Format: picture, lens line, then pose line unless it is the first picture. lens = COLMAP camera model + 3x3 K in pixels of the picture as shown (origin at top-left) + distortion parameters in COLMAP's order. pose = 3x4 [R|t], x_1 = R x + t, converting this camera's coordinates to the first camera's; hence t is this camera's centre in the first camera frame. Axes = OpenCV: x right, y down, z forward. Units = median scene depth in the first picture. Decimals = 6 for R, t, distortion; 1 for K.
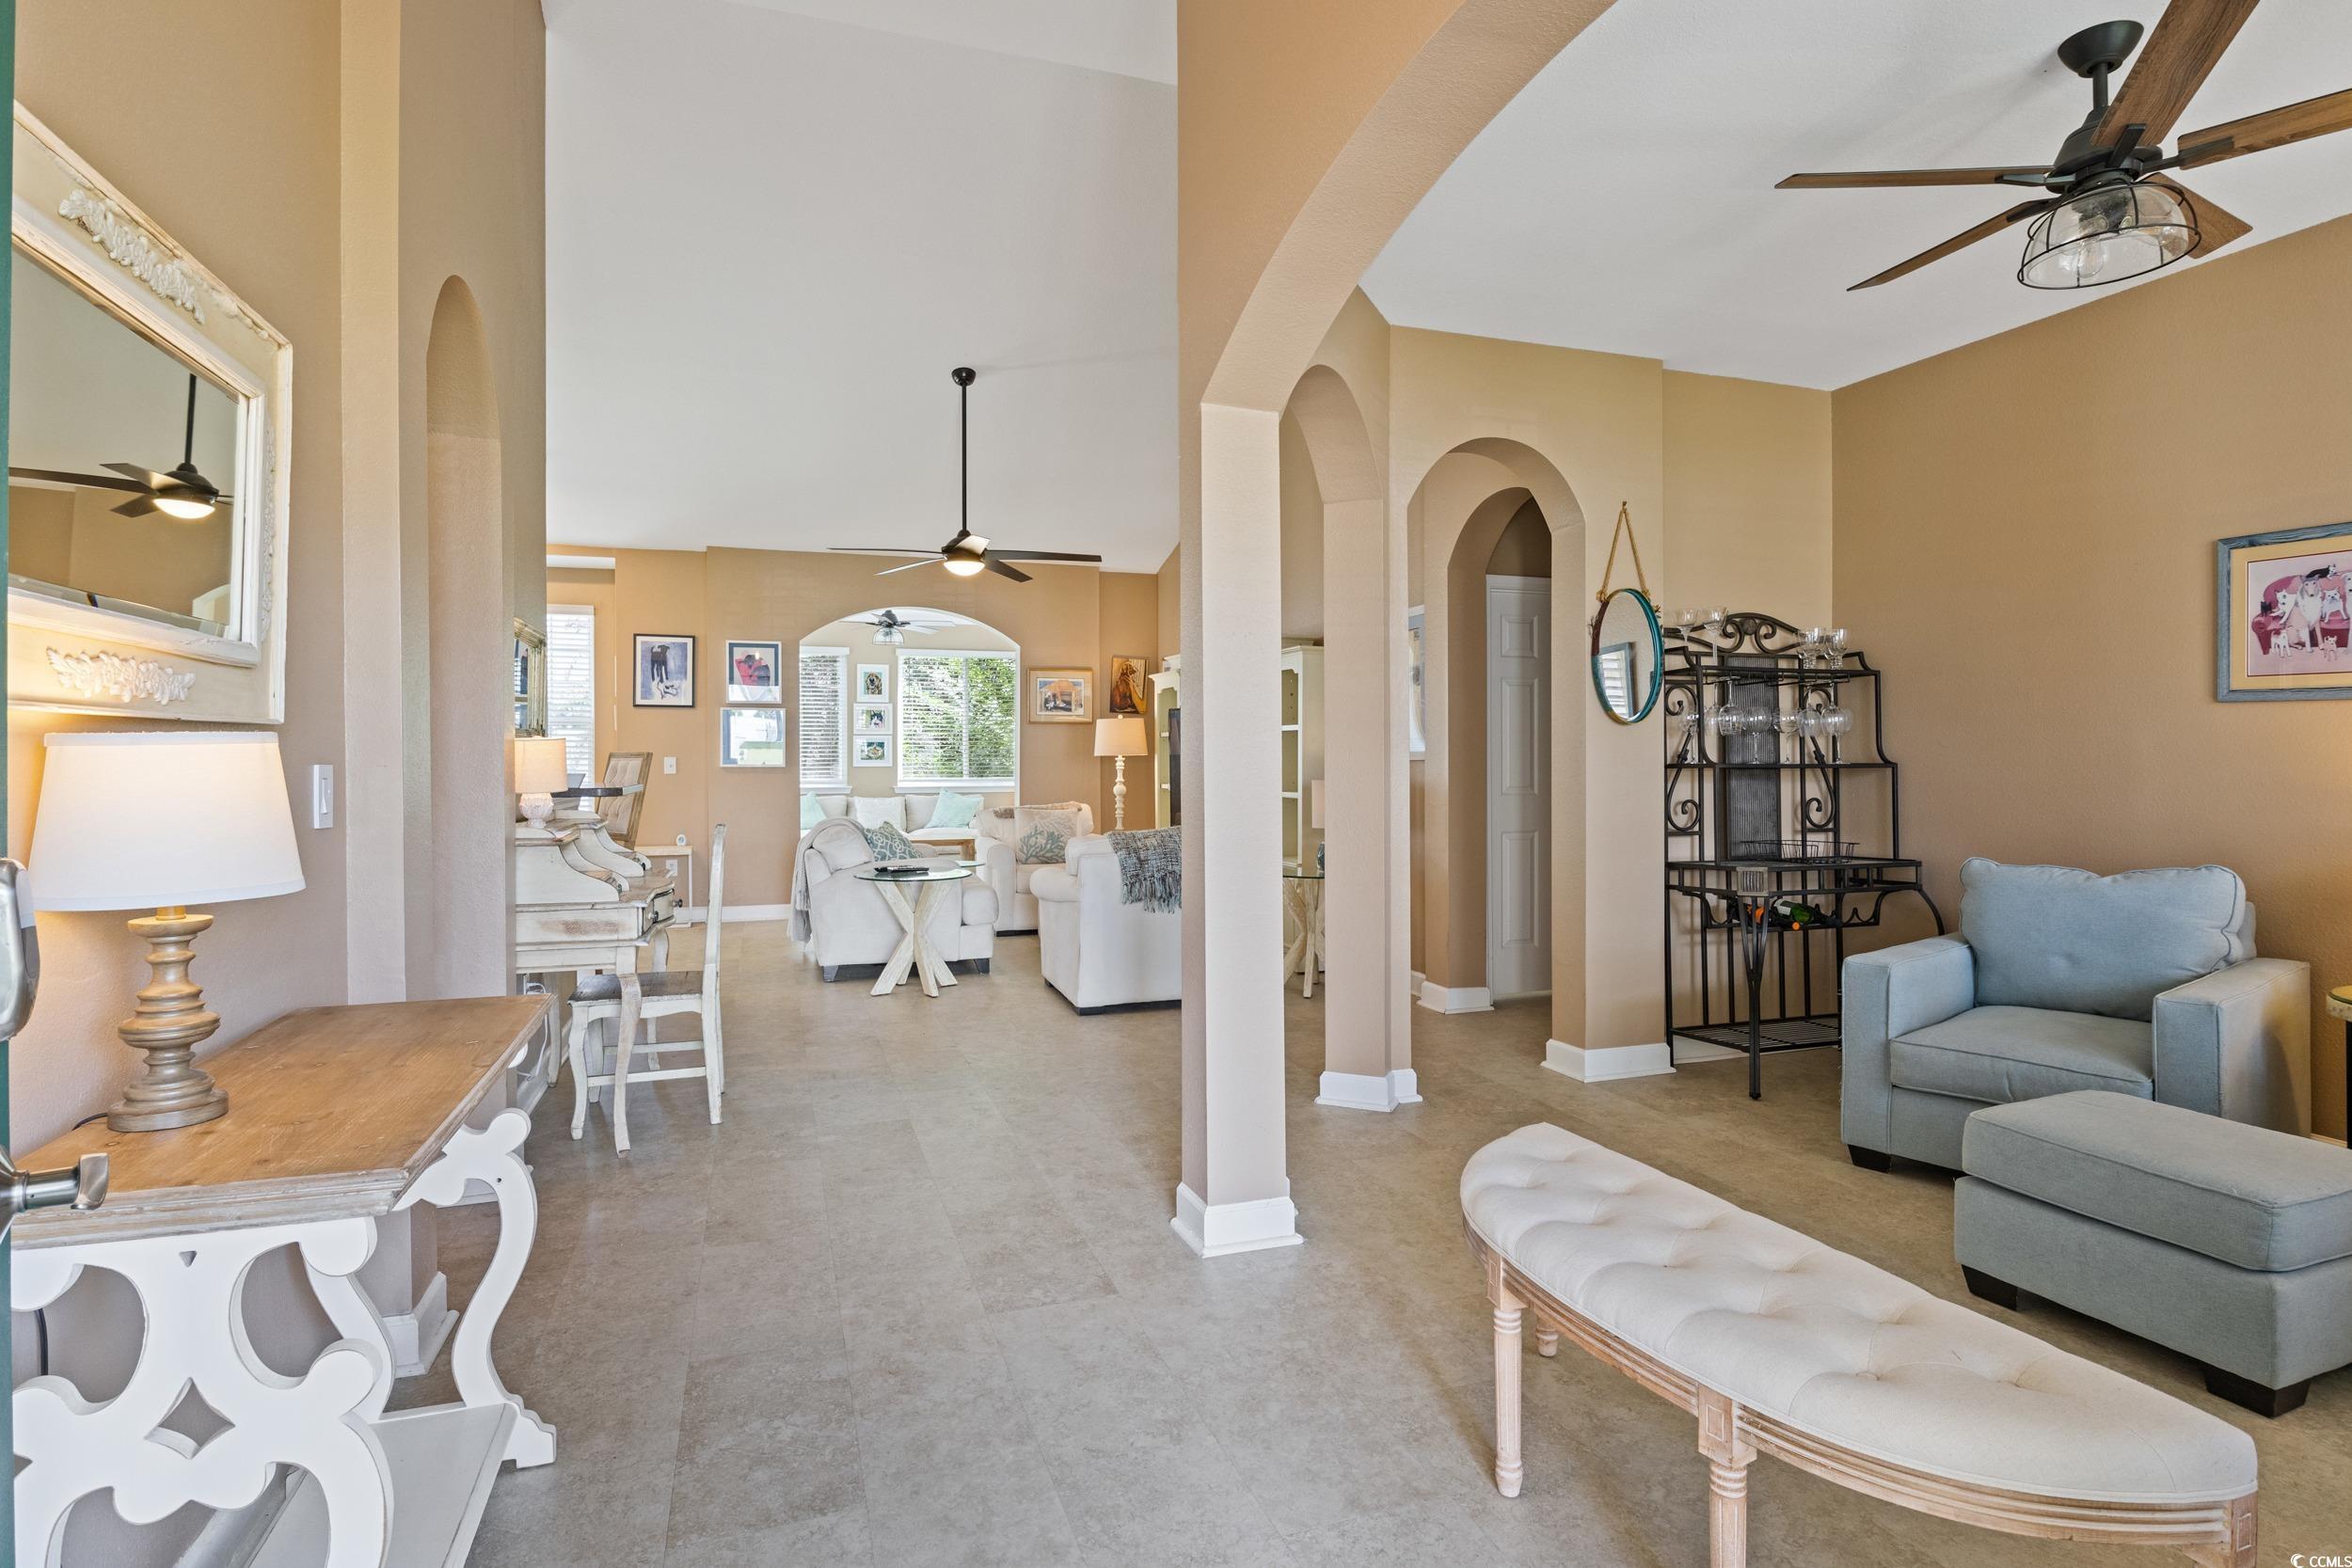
lens RADIAL K [[1199.8, 0, 1185.3], [0, 1199.8, 757.4], [0, 0, 1]] dist [0.002683, -0.000114]
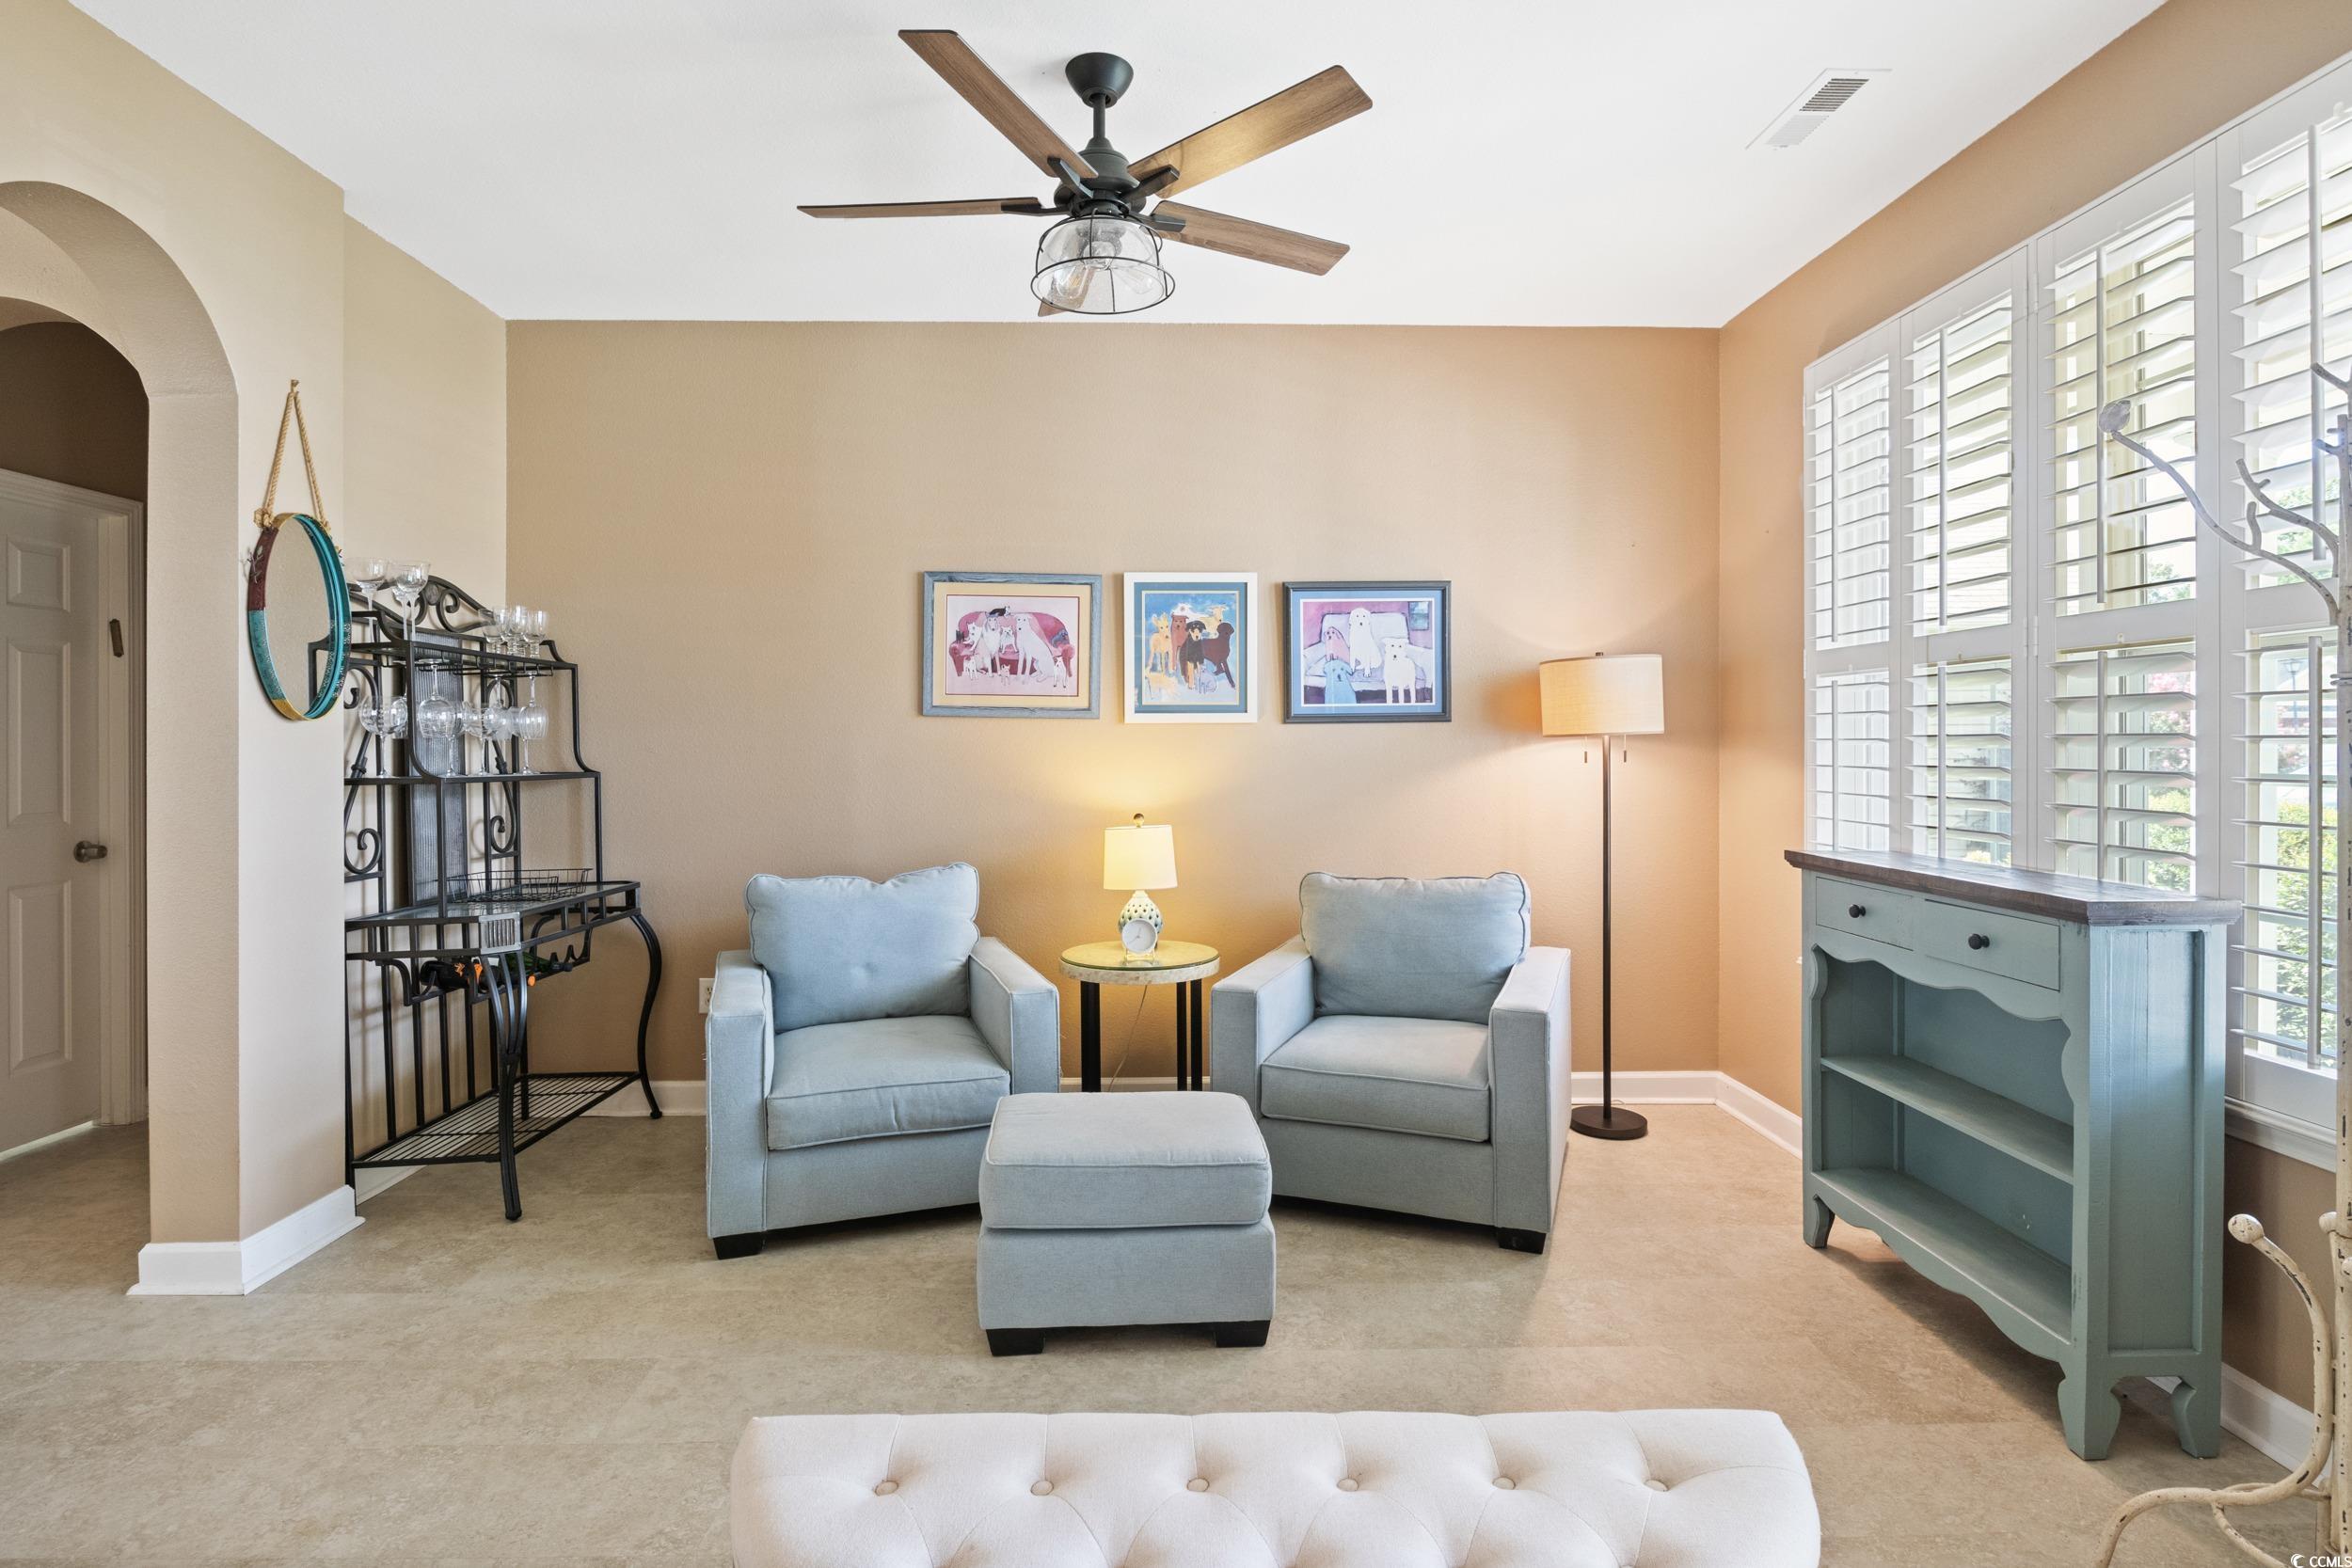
lens RADIAL K [[1184.1, 0, 1179.5], [0, 1184.1, 744.6], [0, 0, 1]] dist [-0.011695, 0.000871]
pose [[0.309296, 0.005459, 0.950950, -0.095884], [0.001407, 0.999980, -0.006198, -0.009360], [-0.950965, 0.003255, 0.309282, 0.344474]]
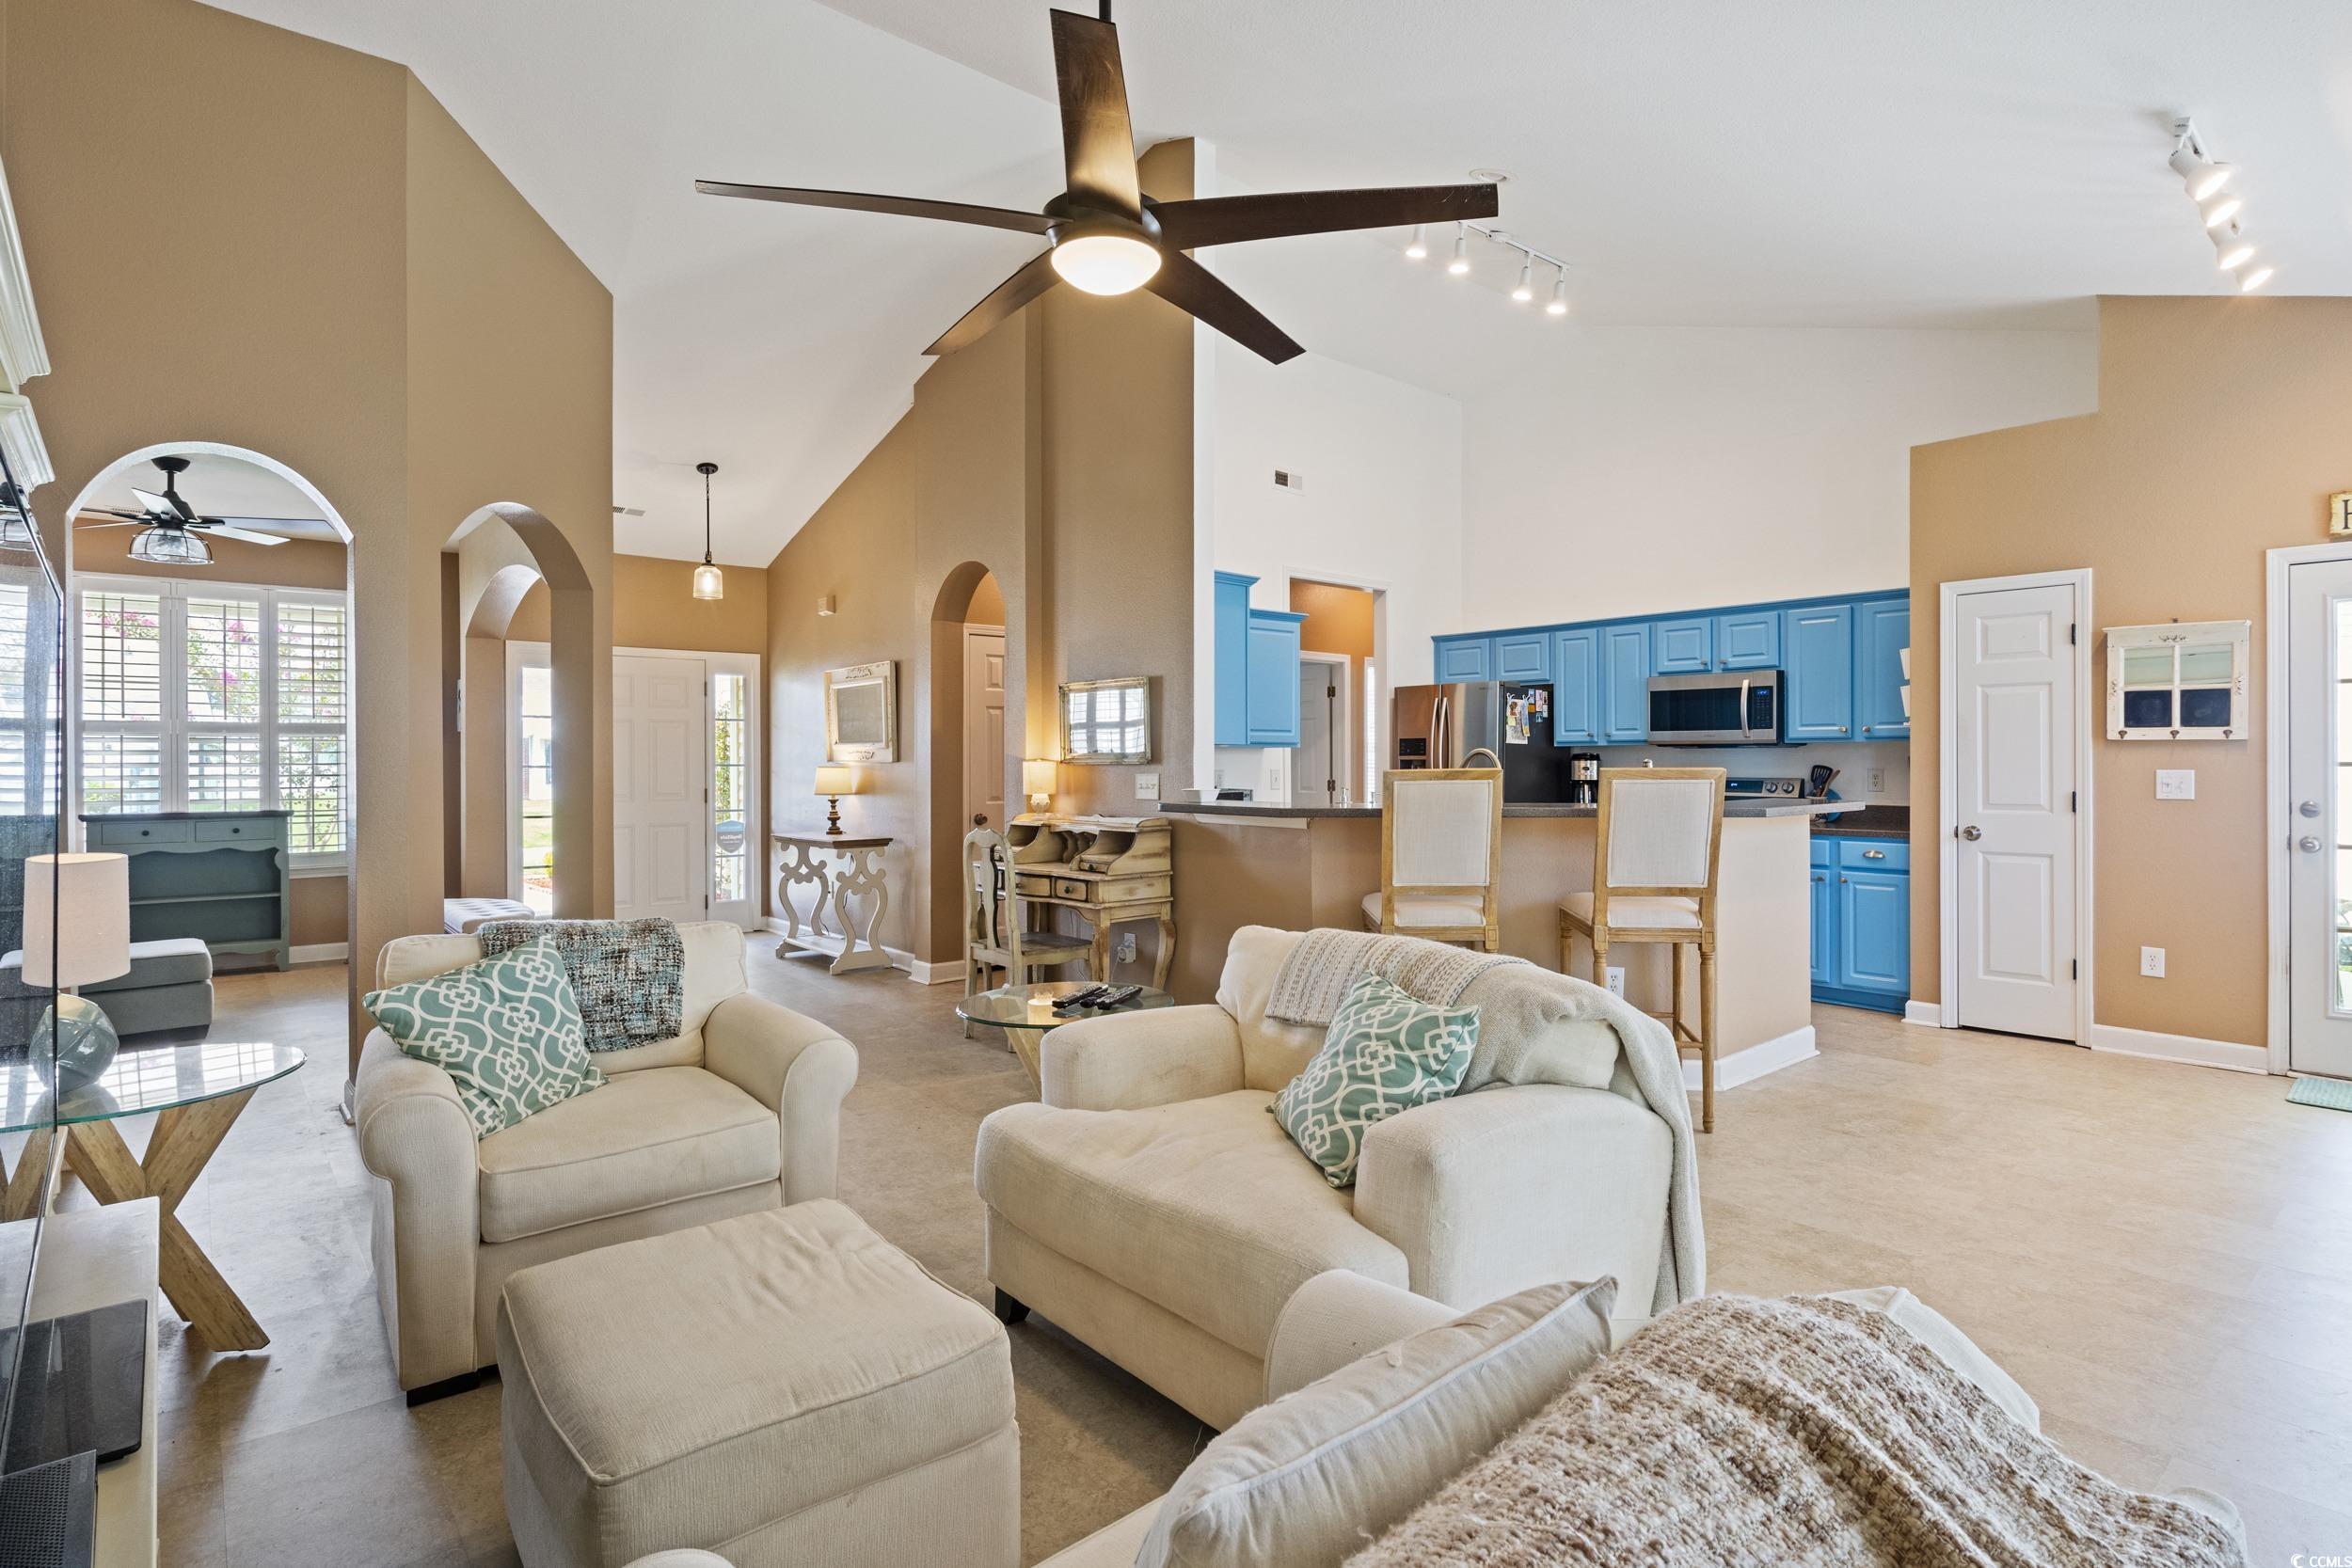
lens RADIAL K [[1199.8, 0, 1185.3], [0, 1199.8, 757.4], [0, 0, 1]] dist [0.002683, -0.000114]
pose [[-0.928677, 0.008994, -0.370780, -0.079944], [0.009878, 0.999951, -0.000485, -0.010234], [0.370758, -0.004113, -0.928720, 1.899706]]
